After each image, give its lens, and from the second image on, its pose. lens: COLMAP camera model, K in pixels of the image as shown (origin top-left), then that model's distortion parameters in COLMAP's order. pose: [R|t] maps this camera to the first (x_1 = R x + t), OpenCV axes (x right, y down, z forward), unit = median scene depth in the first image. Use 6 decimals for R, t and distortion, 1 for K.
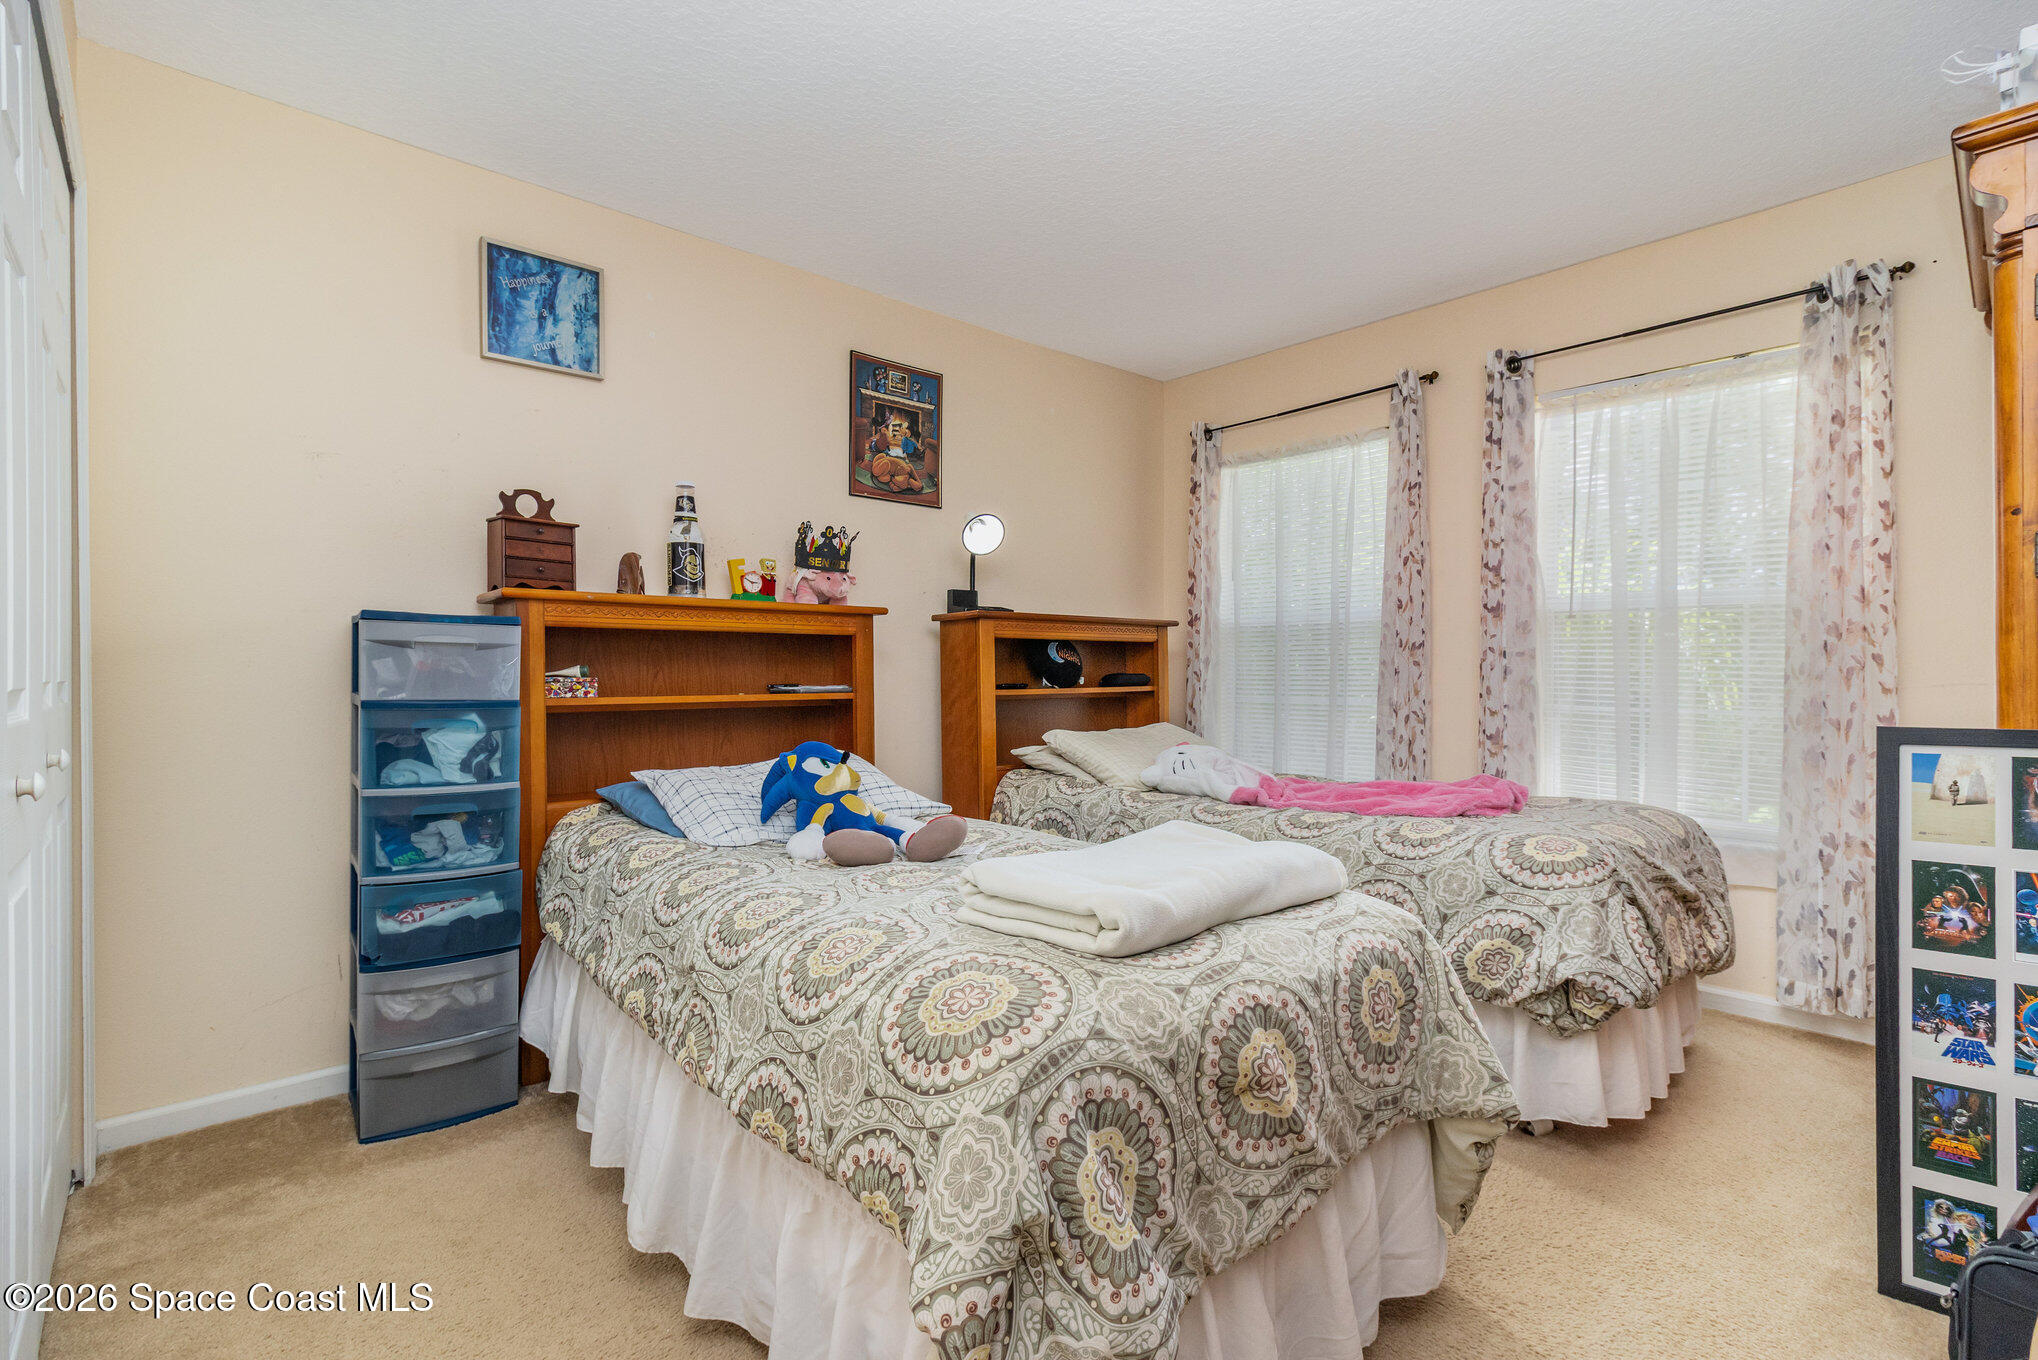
lens RADIAL K [[948.1, 0, 1015.8], [0, 948.1, 675.7], [0, 0, 1]] dist [0.002904, -0.000268]
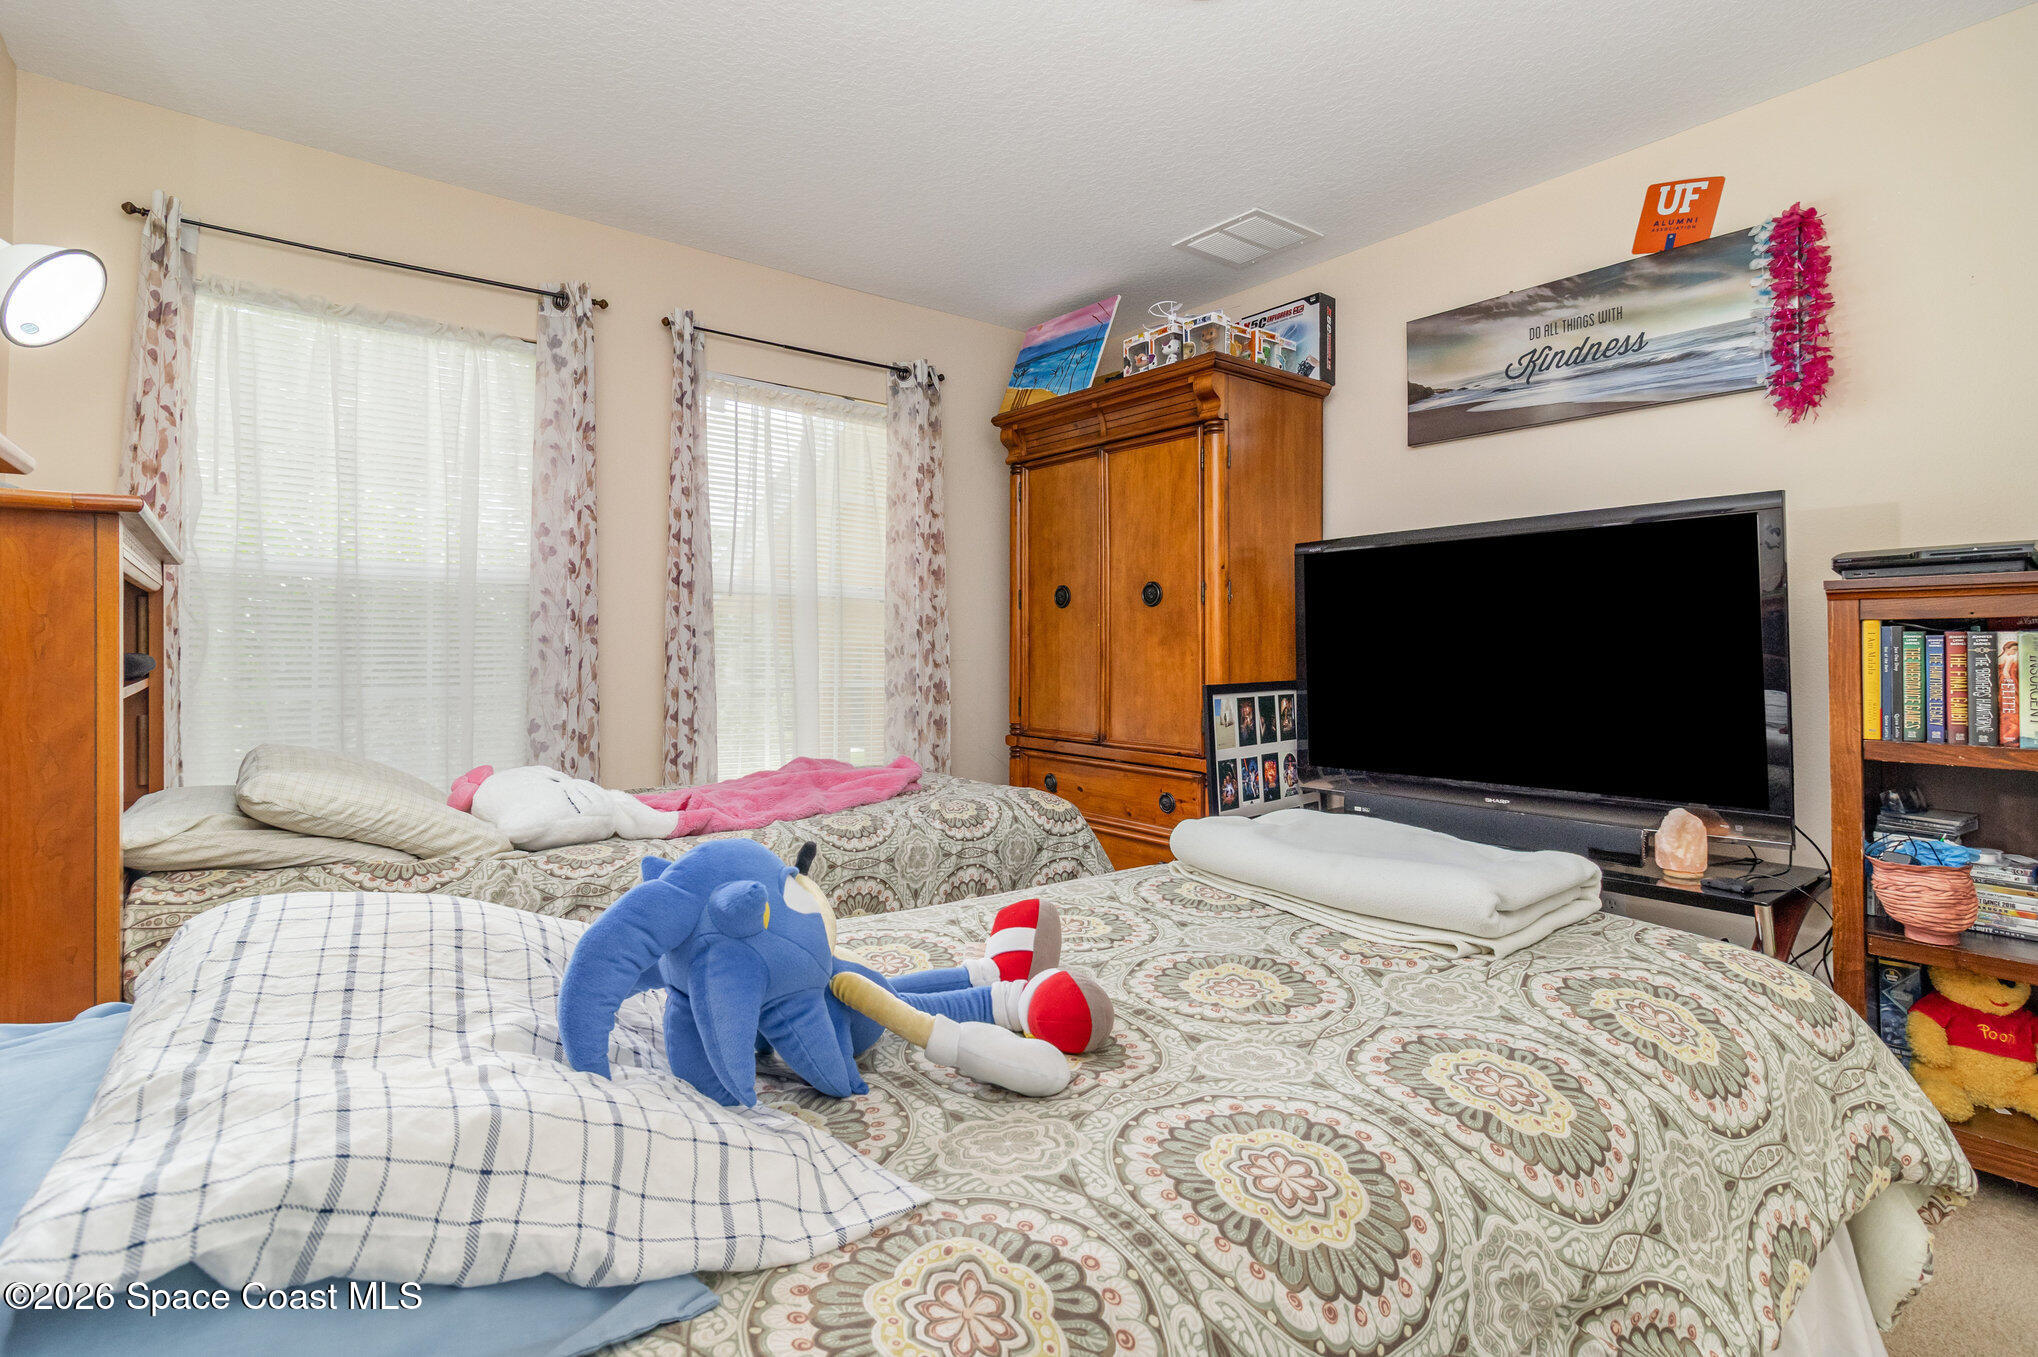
lens RADIAL K [[948.1, 0, 965.9], [0, 948.1, 650.6], [0, 0, 1]] dist [0.002904, -0.000268]
pose [[0.097938, 0.001759, 0.995191, -0.490768], [0.002625, 0.999995, -0.002026, -0.002352], [-0.995189, 0.002811, 0.097933, 0.773726]]
